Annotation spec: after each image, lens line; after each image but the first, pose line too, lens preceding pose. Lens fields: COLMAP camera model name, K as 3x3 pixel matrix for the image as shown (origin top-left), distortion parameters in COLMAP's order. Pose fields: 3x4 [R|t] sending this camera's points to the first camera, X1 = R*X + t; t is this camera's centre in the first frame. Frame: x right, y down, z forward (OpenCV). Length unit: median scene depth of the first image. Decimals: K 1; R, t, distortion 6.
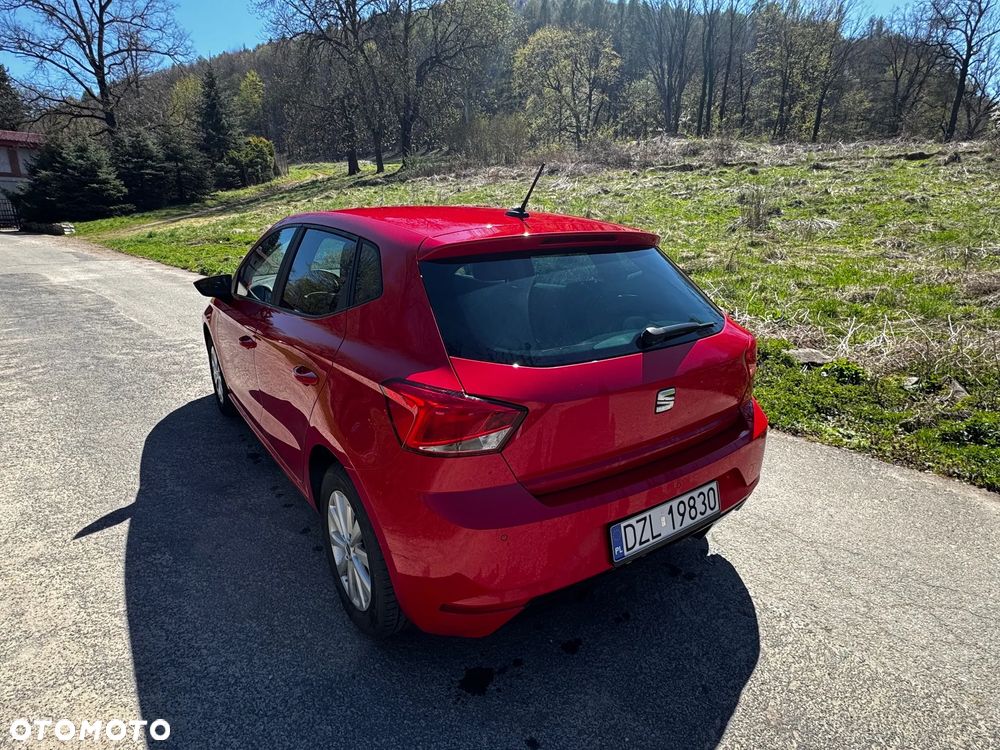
lens RADIAL K [[554.1, 0, 497.5], [0, 554.1, 376.7], [0, 0, 1]] dist [-0.000875, -0.000425]
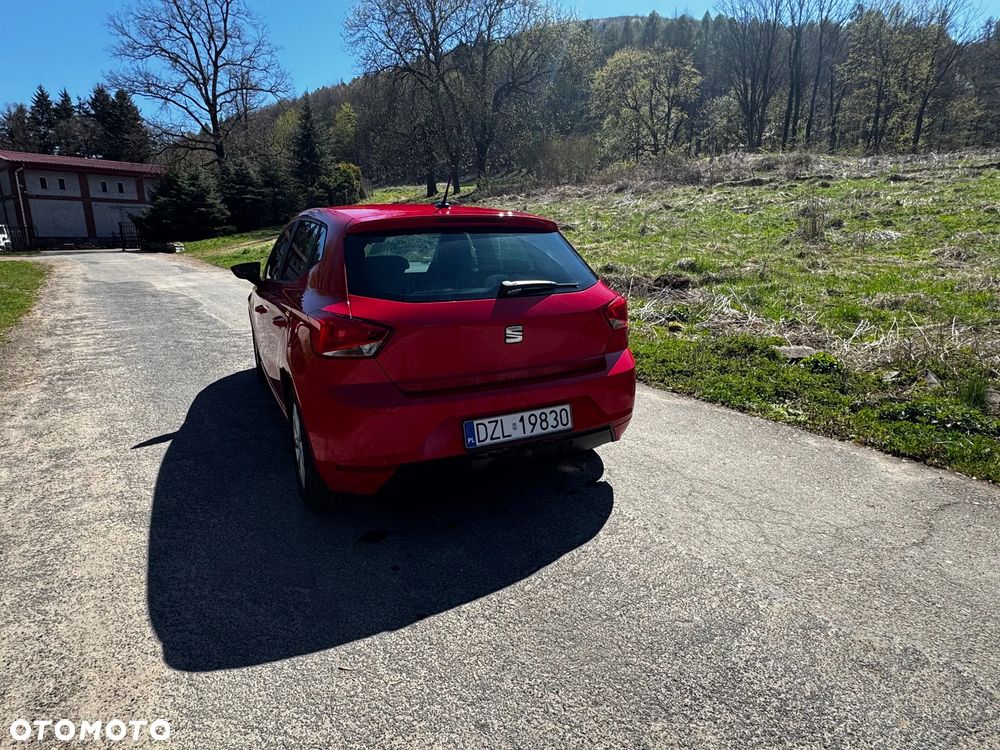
lens RADIAL K [[554.1, 0, 497.5], [0, 554.1, 376.7], [0, 0, 1]] dist [-0.000875, -0.000425]
pose [[0.990435, 0.026720, -0.135365, 0.024607], [-0.031285, 0.999007, -0.031707, 0.010417], [0.134384, 0.035639, 0.990288, -0.018881]]
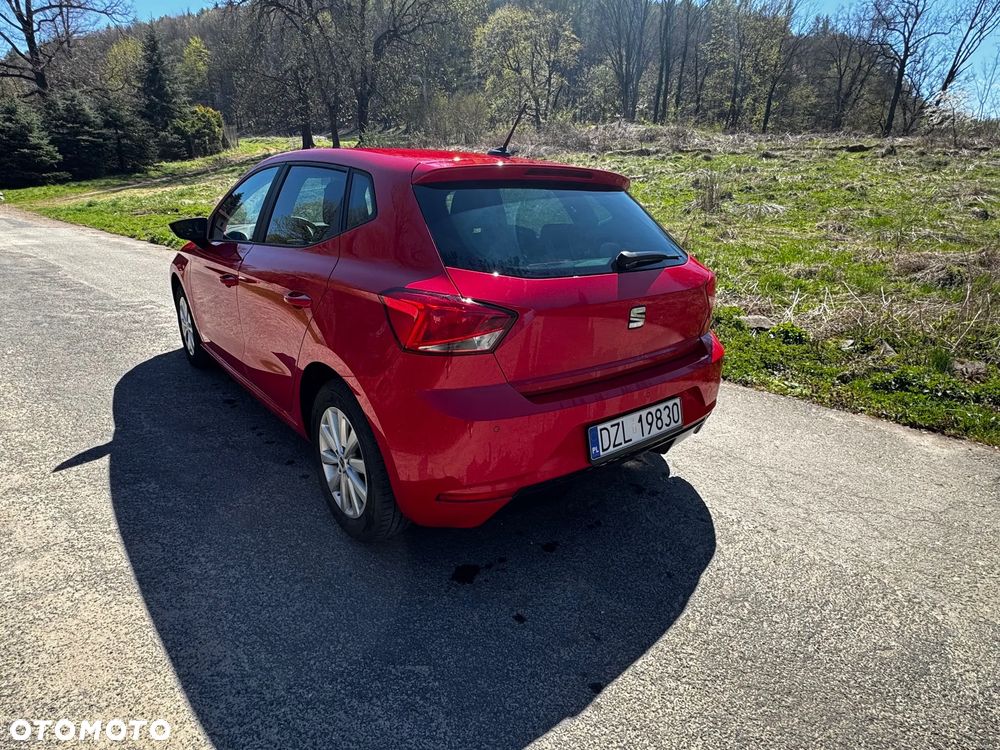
lens RADIAL K [[554.1, 0, 500.0], [0, 554.1, 375.0], [0, 0, 1]] dist [-0.000994, -0.000137]
pose [[0.996739, 0.002285, 0.080662, -0.003291], [-0.004259, 0.999695, 0.024311, 0.007222], [-0.080582, -0.024576, 0.996445, -0.004677]]
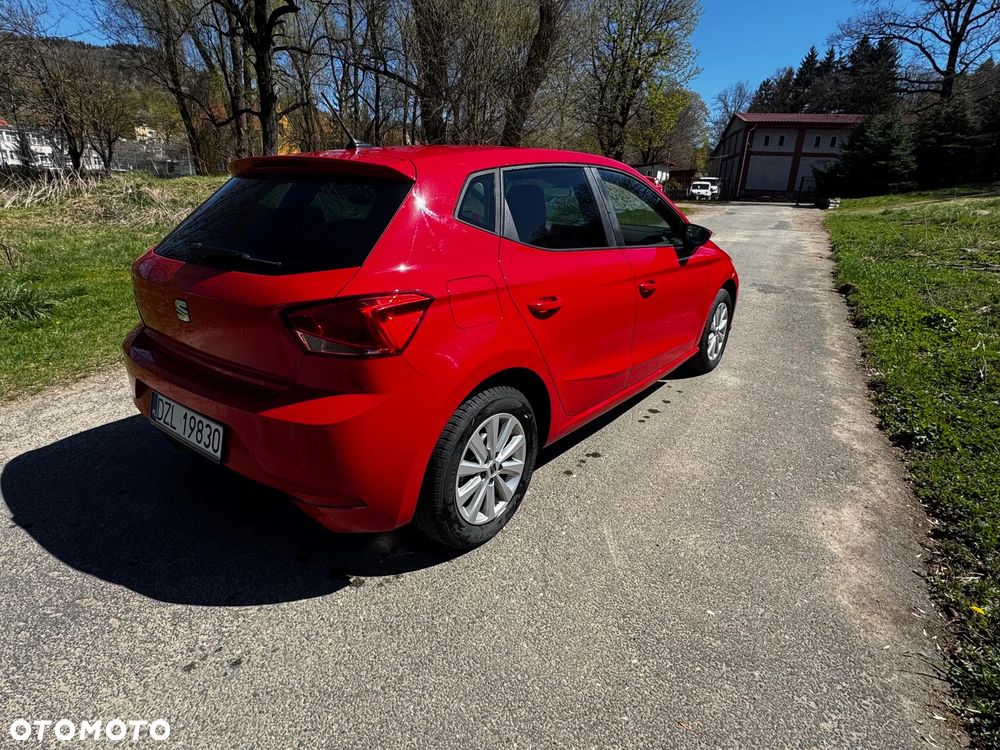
lens RADIAL K [[554.1, 0, 500.0], [0, 554.1, 375.0], [0, 0, 1]] dist [-0.000994, -0.000137]
pose [[0.308360, 0.317338, -0.896778, 0.081593], [-0.291227, 0.928944, 0.228581, -0.014484], [0.905594, 0.190681, 0.378866, 0.064302]]
